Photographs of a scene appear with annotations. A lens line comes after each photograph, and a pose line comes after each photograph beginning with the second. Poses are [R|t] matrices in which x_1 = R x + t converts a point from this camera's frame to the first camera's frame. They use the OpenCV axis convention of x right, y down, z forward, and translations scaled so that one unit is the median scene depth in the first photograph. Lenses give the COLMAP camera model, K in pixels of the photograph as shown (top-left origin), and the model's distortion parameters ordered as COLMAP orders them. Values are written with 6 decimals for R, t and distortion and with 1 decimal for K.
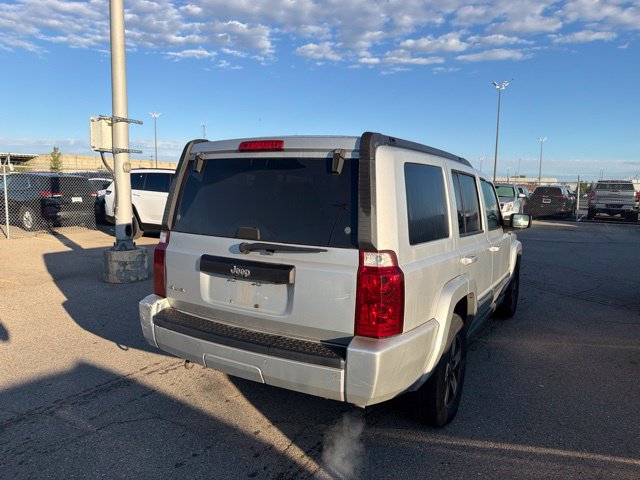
lens RADIAL K [[447.1, 0, 323.1], [0, 447.1, 237.4], [0, 0, 1]] dist [0.006725, -0.003801]
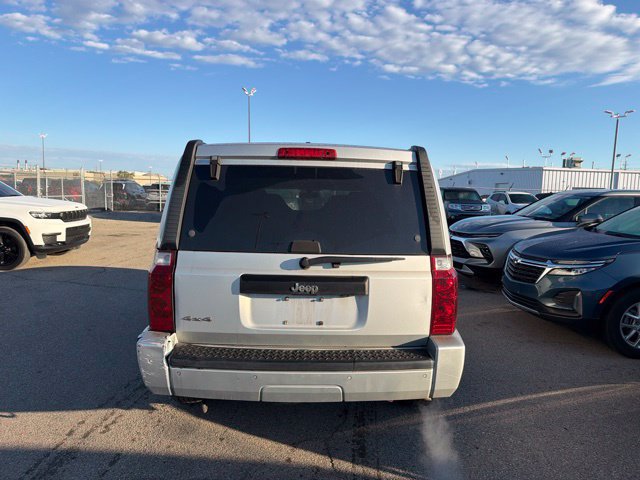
lens RADIAL K [[447.1, 0, 323.1], [0, 447.1, 237.4], [0, 0, 1]] dist [0.006725, -0.003801]
pose [[0.854362, -0.055329, 0.516724, -0.571811], [0.053714, 0.998392, 0.018092, -0.041097], [-0.516895, 0.012298, 0.855961, 0.169865]]
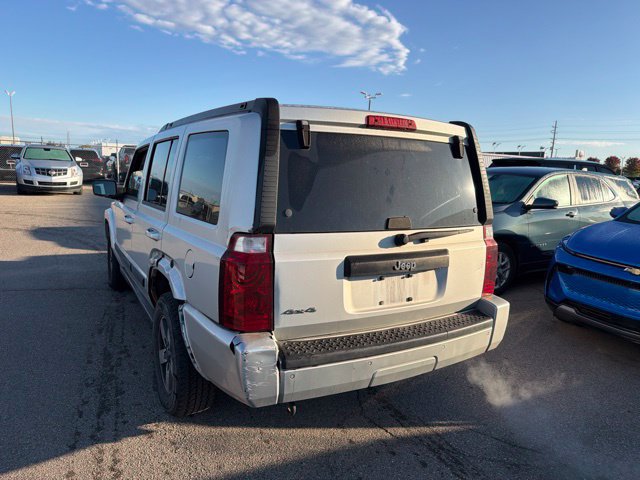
lens RADIAL K [[443.9, 0, 320.7], [0, 443.9, 246.6], [0, 0, 1]] dist [0.045508, -0.051971]
pose [[0.500103, -0.154236, 0.852120, -0.940600], [0.064560, 0.987913, 0.140925, -0.091518], [-0.863556, -0.015464, 0.504016, 0.635764]]
